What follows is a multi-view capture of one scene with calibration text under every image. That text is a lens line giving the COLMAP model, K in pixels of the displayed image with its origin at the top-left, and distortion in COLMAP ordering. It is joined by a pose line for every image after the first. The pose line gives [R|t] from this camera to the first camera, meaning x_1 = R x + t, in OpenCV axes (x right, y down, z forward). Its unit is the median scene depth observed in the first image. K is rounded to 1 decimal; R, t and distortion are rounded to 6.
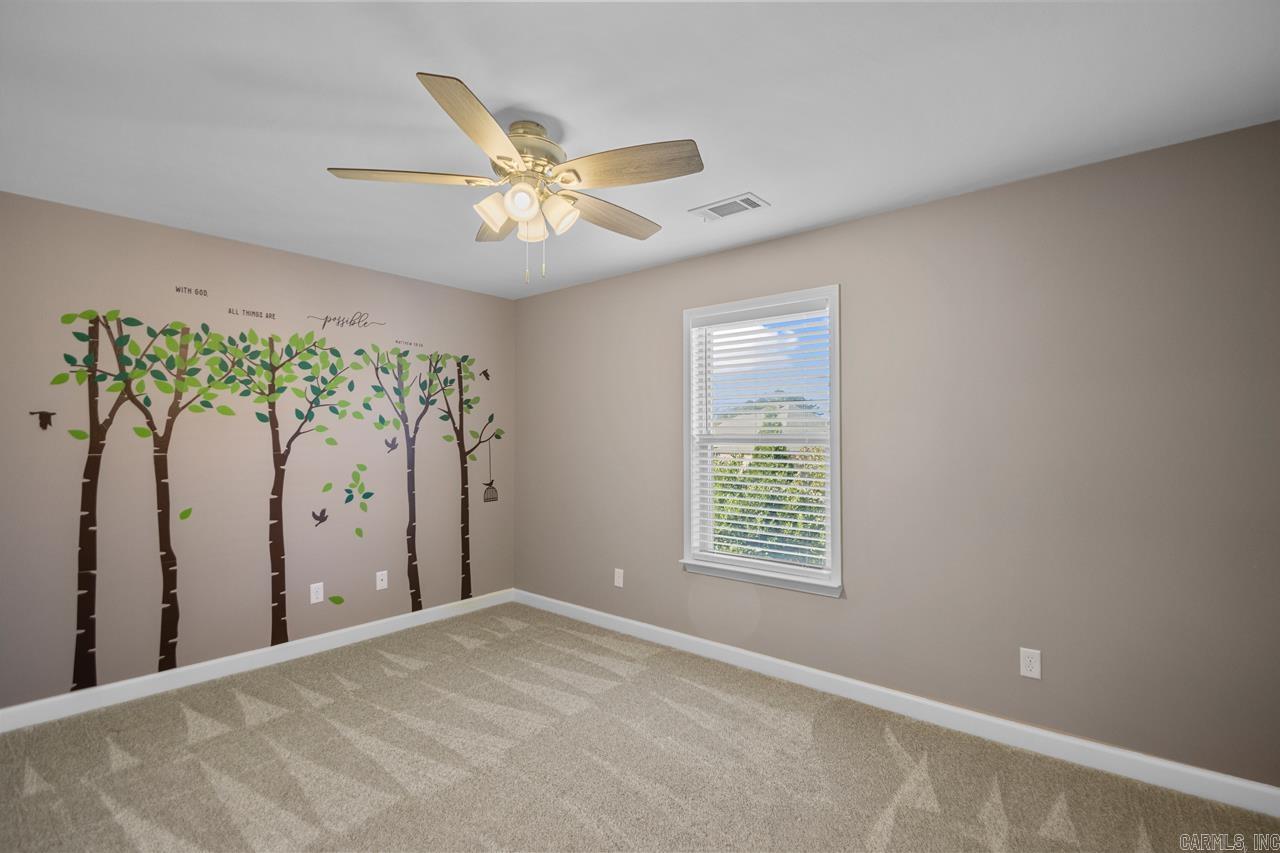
lens RADIAL K [[594.1, 0, 648.6], [0, 594.1, 429.7], [0, 0, 1]] dist [0.015202, -0.016993]
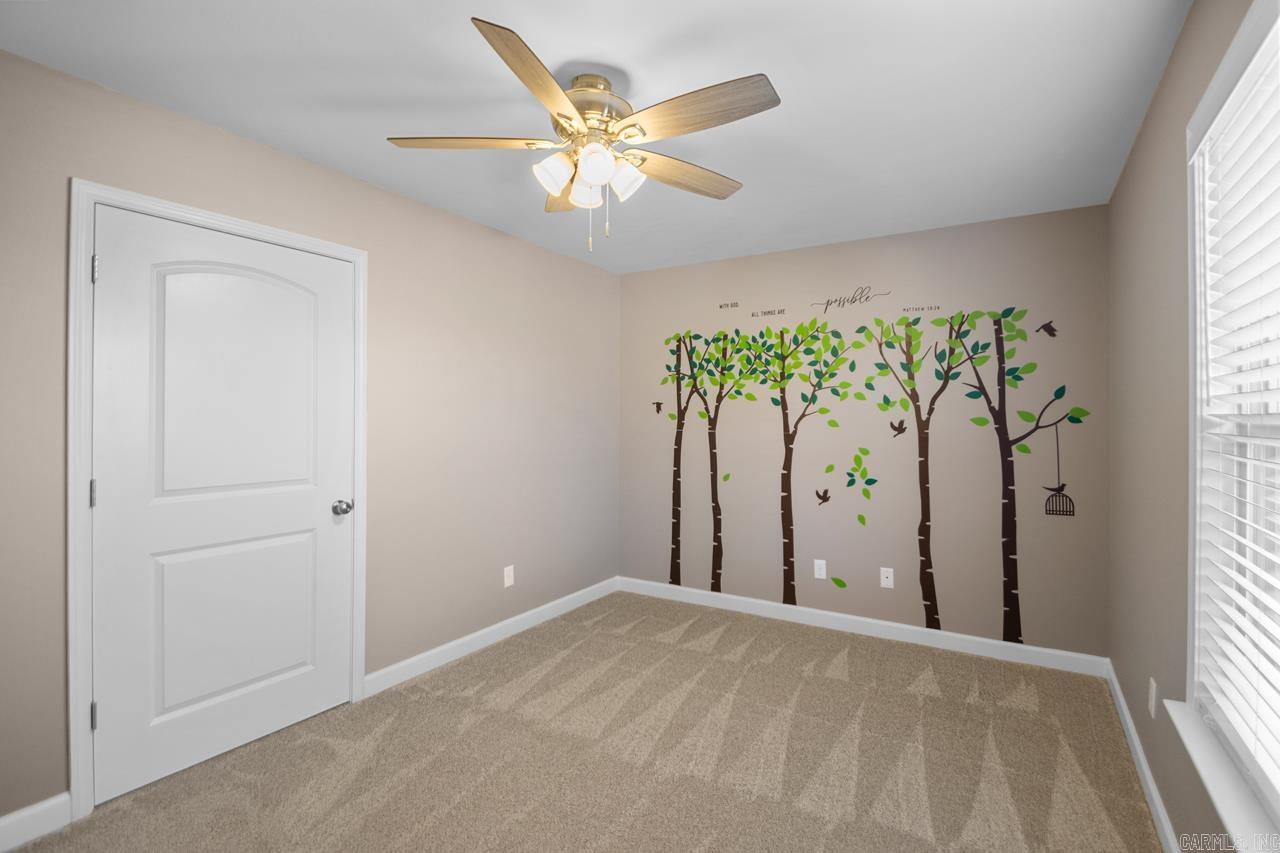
lens RADIAL K [[594.1, 0, 646.6], [0, 594.1, 418.2], [0, 0, 1]] dist [0.015202, -0.016993]
pose [[0.156410, 0.001765, -0.987691, 0.436823], [0.007310, 0.999969, 0.002945, 0.005930], [0.987665, -0.007681, 0.156392, 0.566353]]
